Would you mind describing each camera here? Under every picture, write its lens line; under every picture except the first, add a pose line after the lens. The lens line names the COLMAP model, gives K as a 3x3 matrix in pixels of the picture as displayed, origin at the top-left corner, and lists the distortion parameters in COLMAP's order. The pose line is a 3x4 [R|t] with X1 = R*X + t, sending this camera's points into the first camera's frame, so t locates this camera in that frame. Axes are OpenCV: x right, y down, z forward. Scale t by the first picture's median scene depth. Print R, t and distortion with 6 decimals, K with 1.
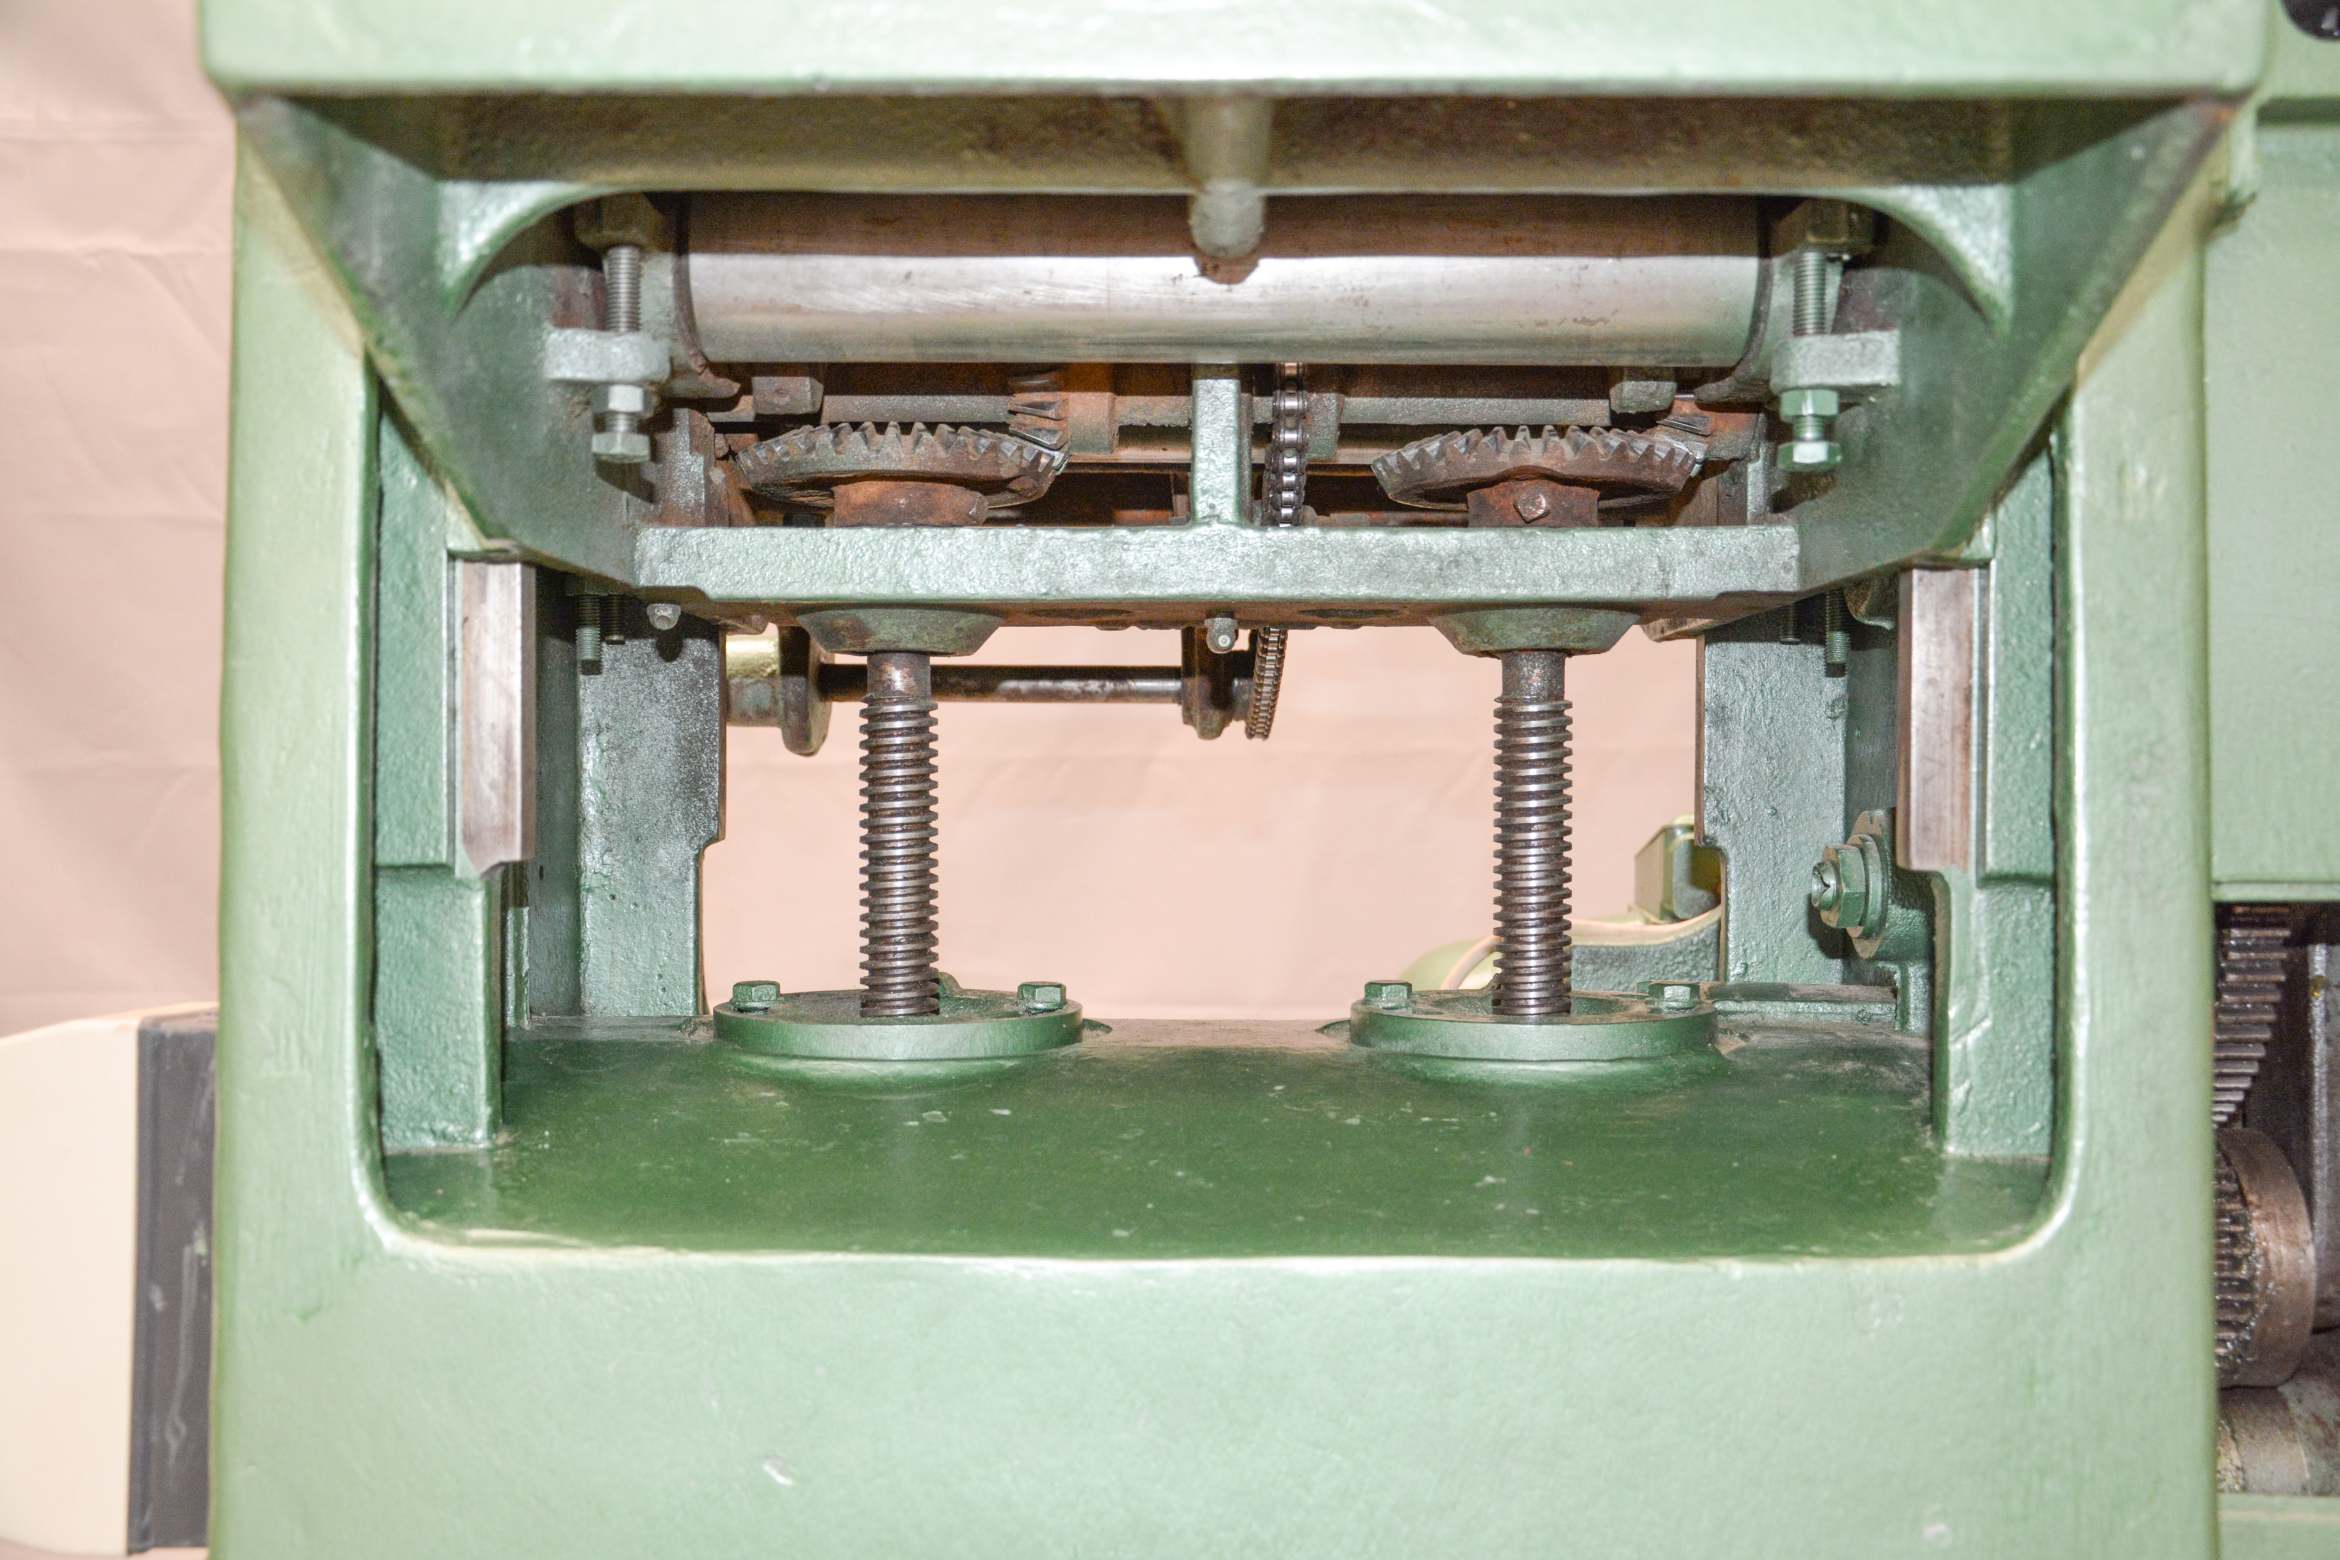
lens RADIAL K [[2334.2, 0, 1170.0], [0, 2334.2, 780.0], [0, 0, 1]] dist [0.007612, 0.009613]
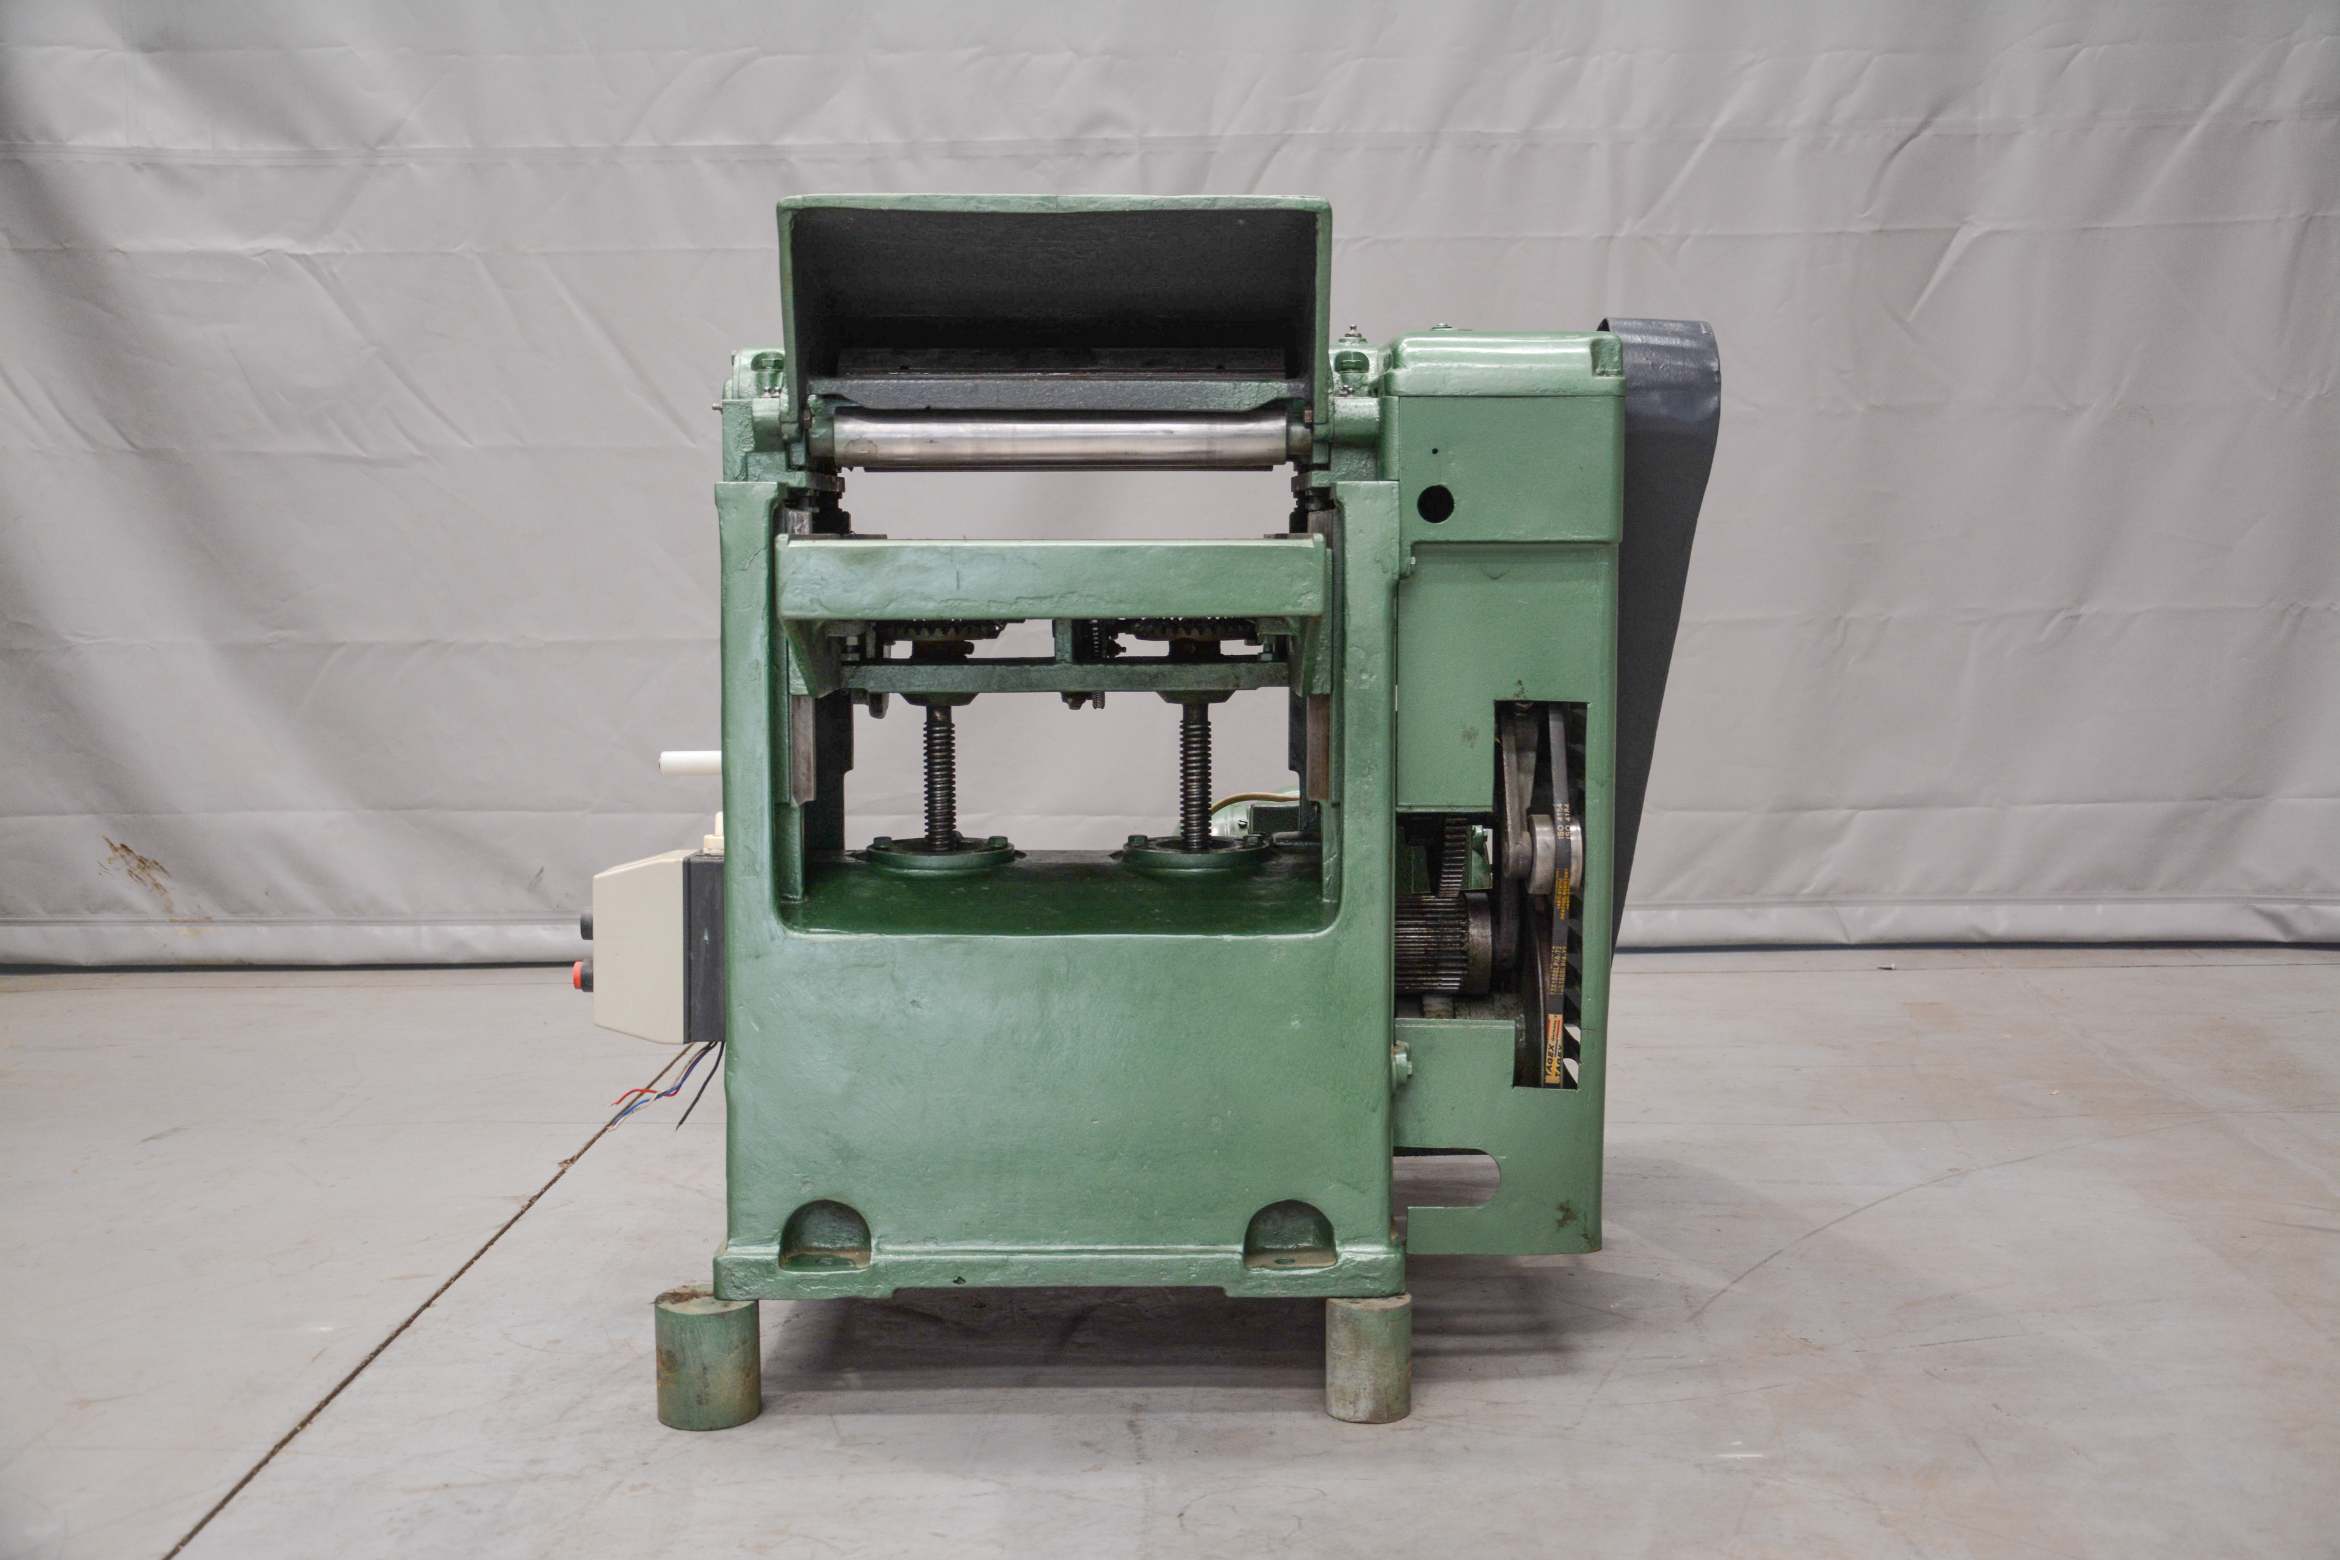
lens RADIAL K [[2544.9, 0, 1170.0], [0, 2544.9, 780.0], [0, 0, 1]] dist [0.051758, 0.013820]
pose [[0.999710, -0.004432, 0.023687, 0.063364], [0.002130, 0.995347, 0.096336, -0.231004], [-0.024003, -0.096258, 0.995067, -1.668641]]
